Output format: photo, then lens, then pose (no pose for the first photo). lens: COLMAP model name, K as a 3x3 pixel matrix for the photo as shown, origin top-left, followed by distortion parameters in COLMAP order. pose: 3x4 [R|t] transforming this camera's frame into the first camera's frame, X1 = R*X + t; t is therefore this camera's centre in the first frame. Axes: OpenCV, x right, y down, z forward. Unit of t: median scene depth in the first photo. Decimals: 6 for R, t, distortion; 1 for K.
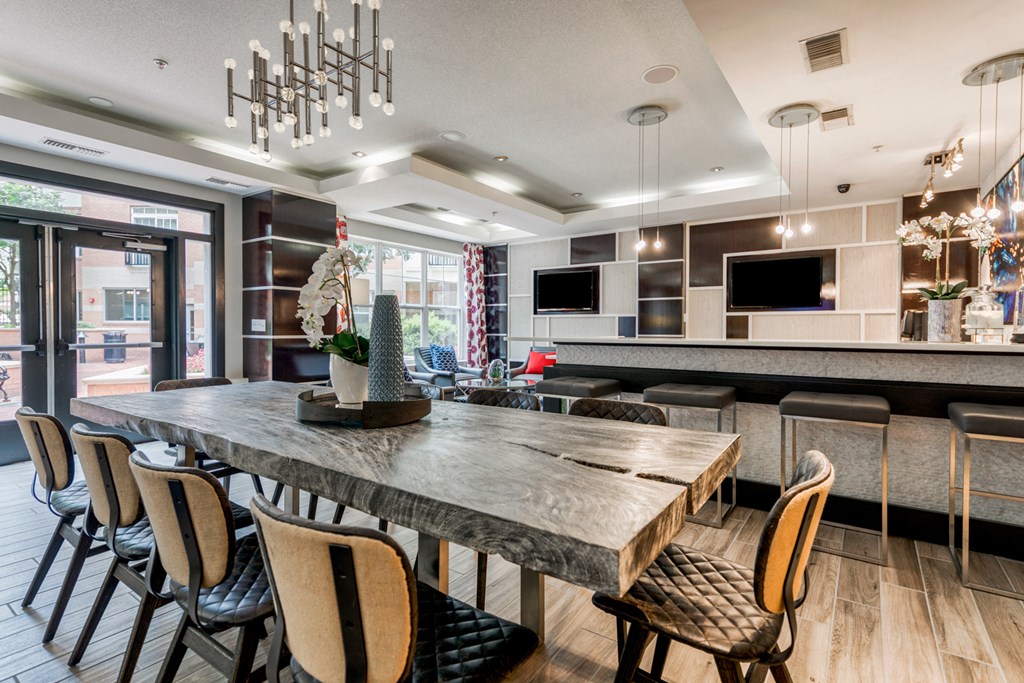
lens RADIAL K [[492.1, 0, 512.0], [0, 492.1, 341.5], [0, 0, 1]] dist [-0.000284, -0.000503]
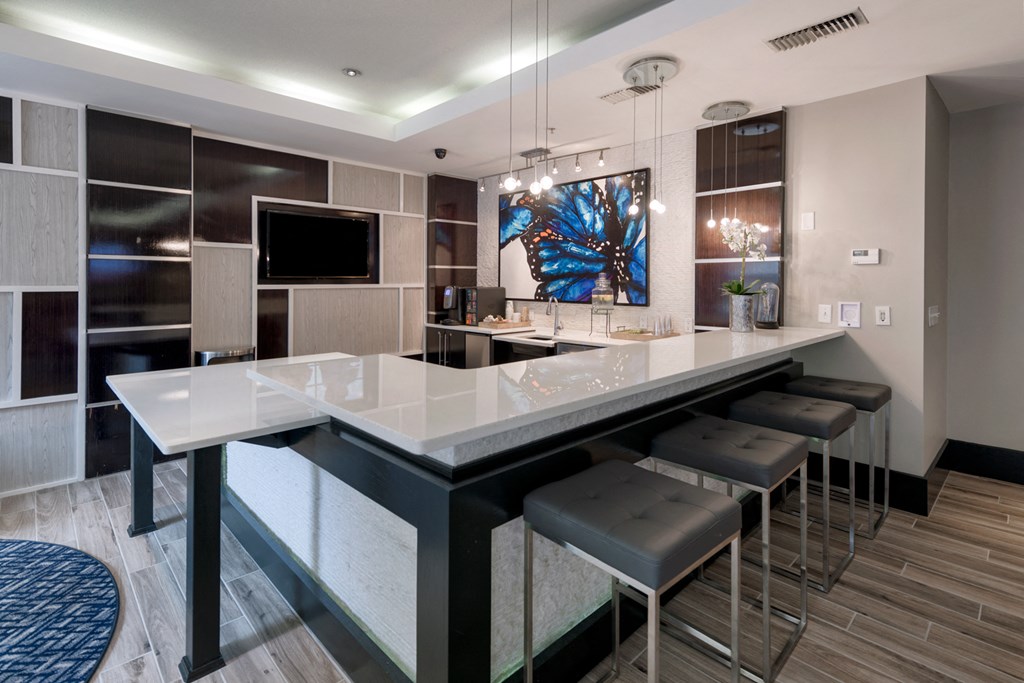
lens RADIAL K [[494.3, 0, 509.6], [0, 494.3, 283.7], [0, 0, 1]] dist [0.000632, 0.000057]
pose [[0.188640, -0.004924, 0.982034, -0.170733], [0.023250, 0.999730, 0.000546, -0.059982], [-0.981771, 0.022729, 0.188703, 0.616586]]
